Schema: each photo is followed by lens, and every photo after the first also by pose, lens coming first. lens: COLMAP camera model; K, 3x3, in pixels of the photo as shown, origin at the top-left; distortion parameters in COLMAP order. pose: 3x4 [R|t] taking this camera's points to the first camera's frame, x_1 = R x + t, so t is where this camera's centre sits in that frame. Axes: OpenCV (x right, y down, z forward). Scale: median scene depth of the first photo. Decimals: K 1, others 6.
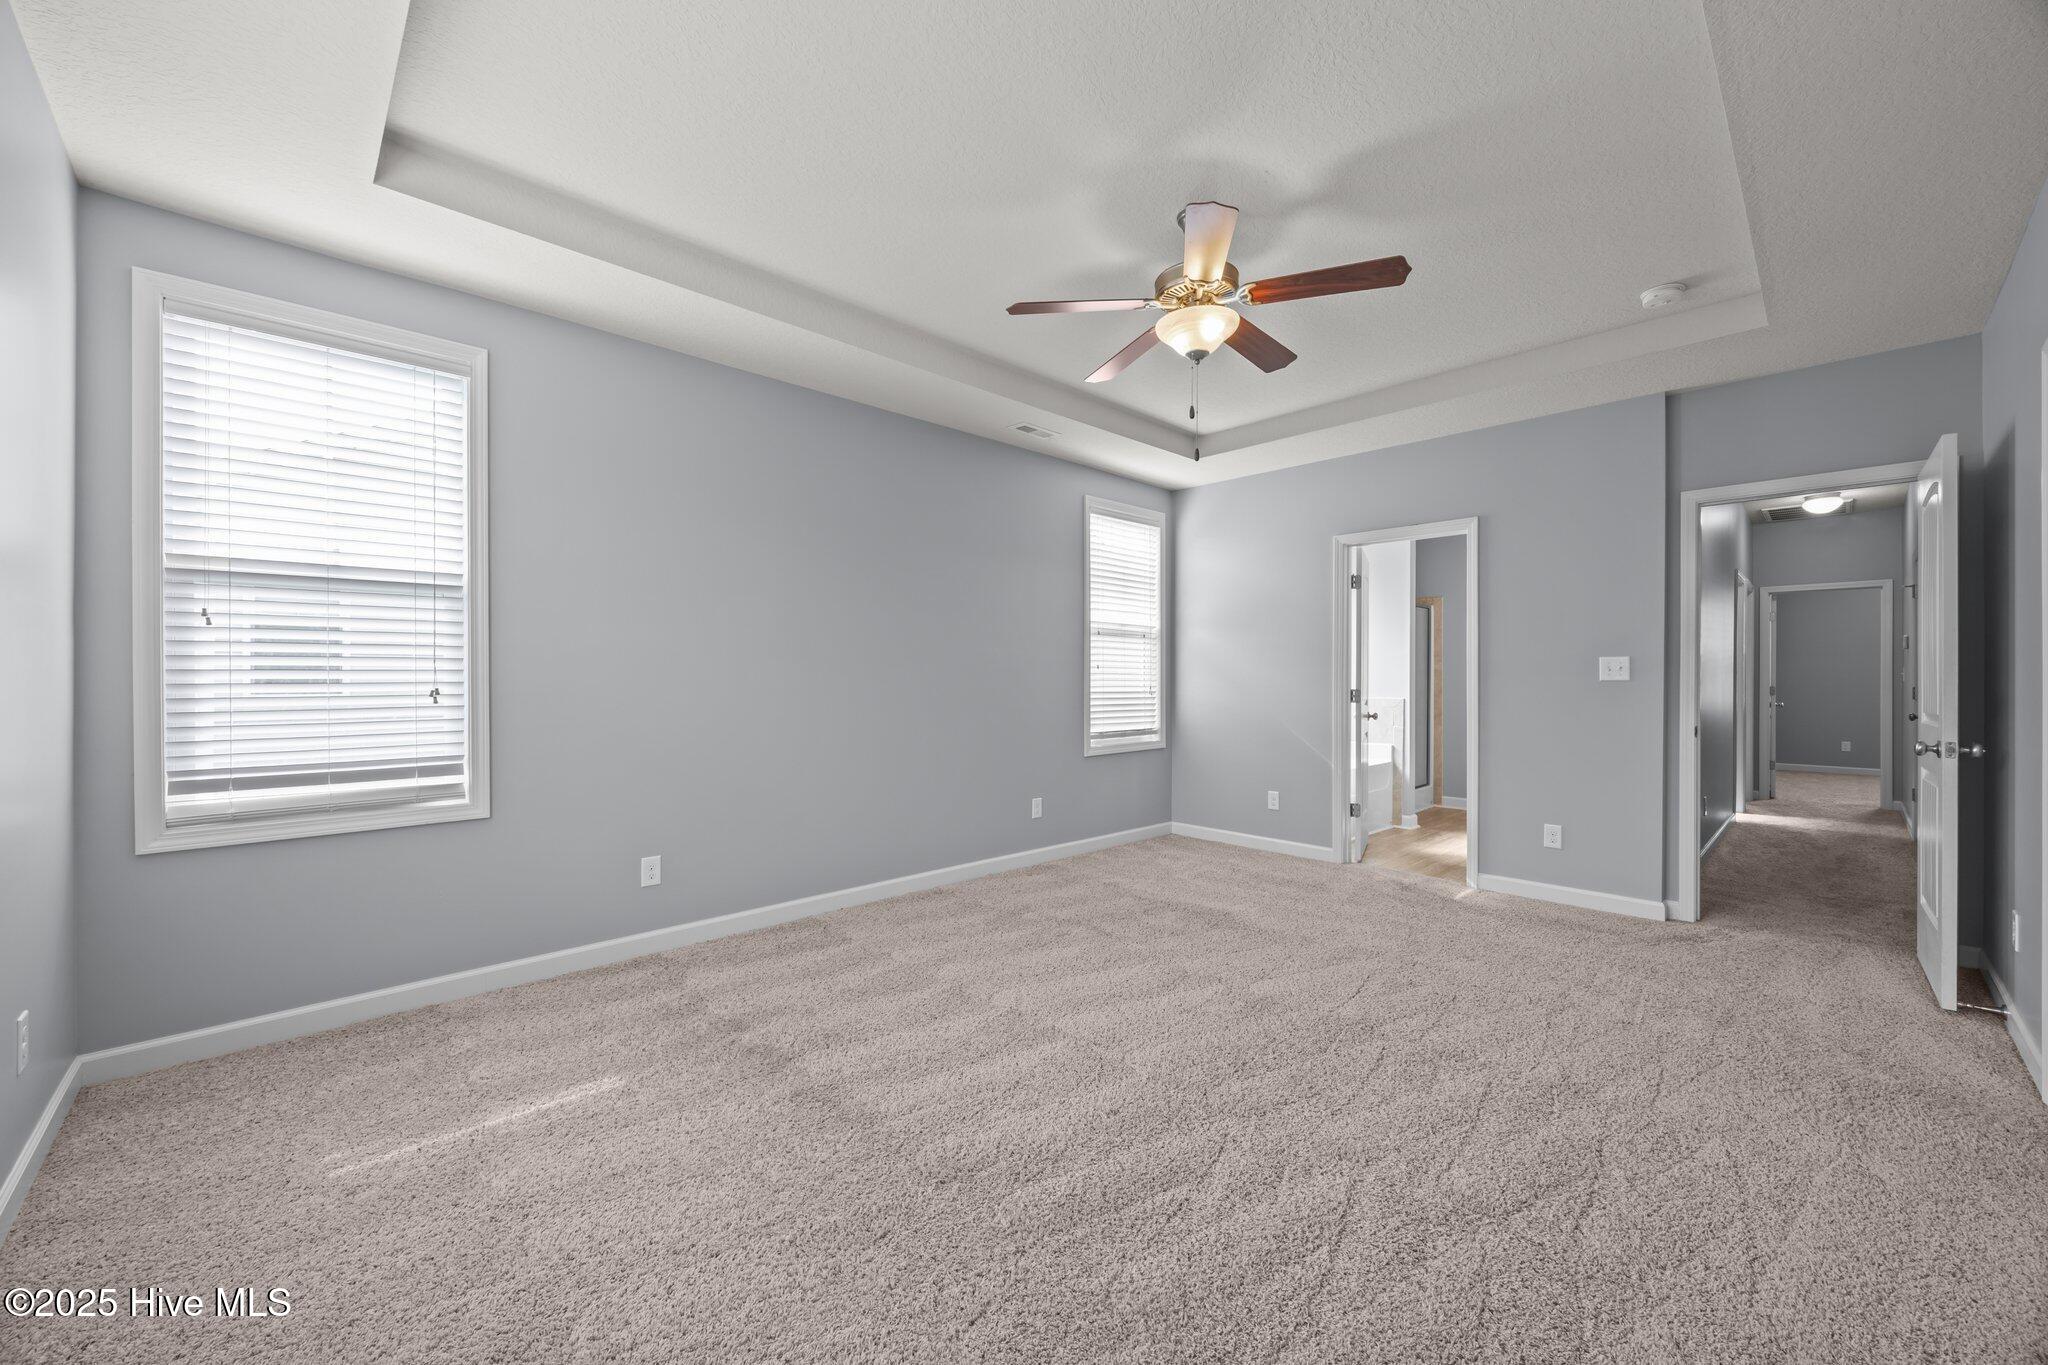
lens RADIAL K [[791.6, 0, 1022.5], [0, 791.6, 673.7], [0, 0, 1]] dist [-0.001422, -0.000085]
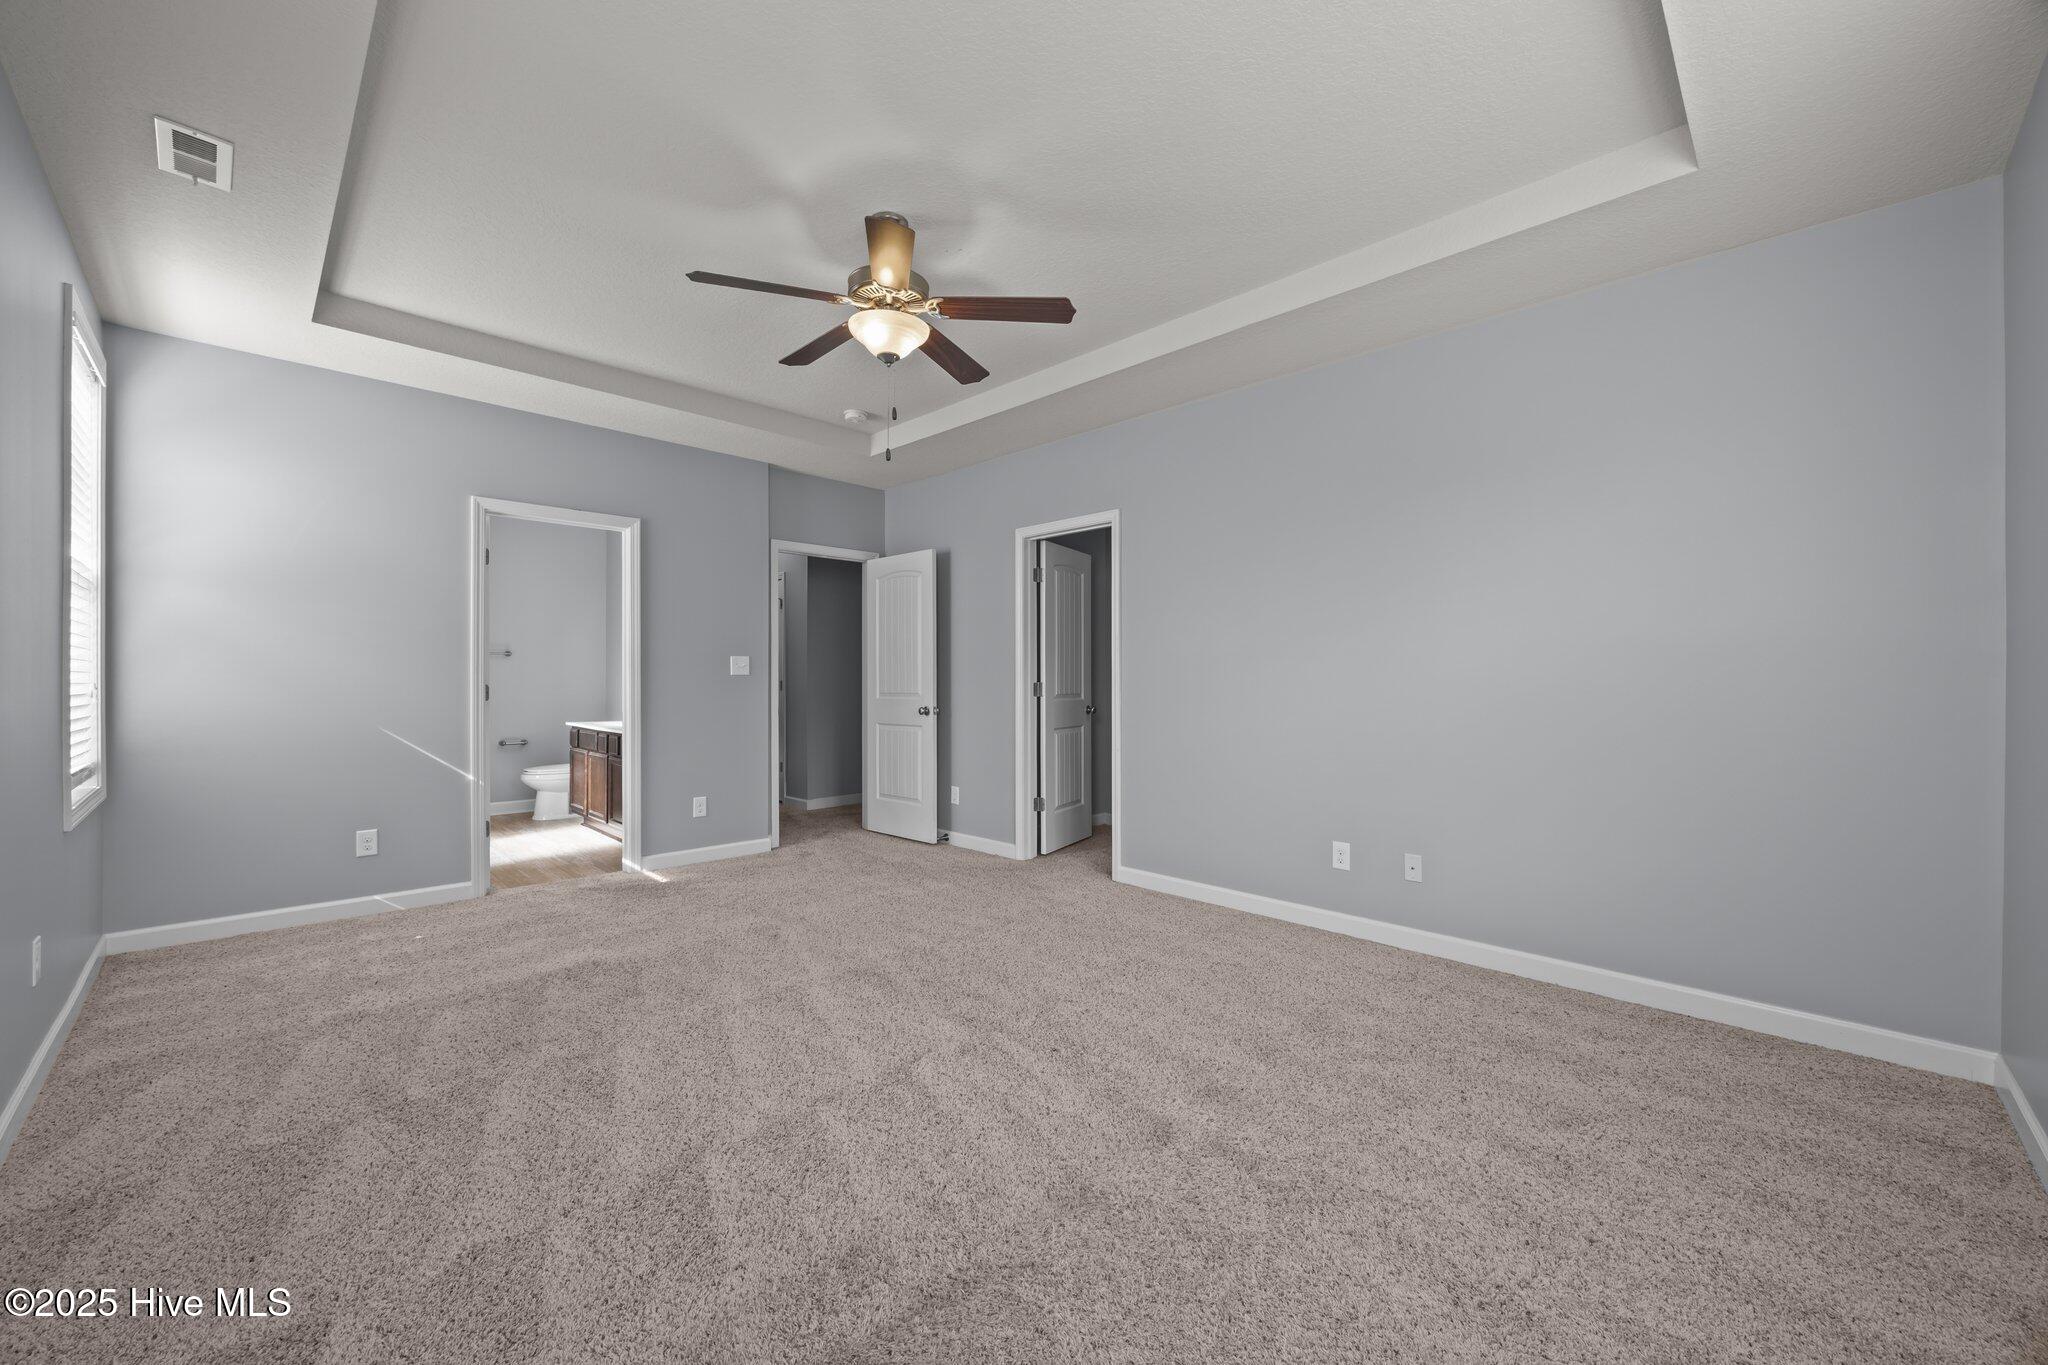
lens RADIAL K [[791.6, 0, 1022.5], [0, 791.6, 673.7], [0, 0, 1]] dist [-0.001422, -0.000085]
pose [[-0.029888, 0.004296, 0.999544, -0.574177], [-0.008823, 0.999951, -0.004562, 0.008214], [-0.999514, -0.008956, -0.029849, 0.604624]]
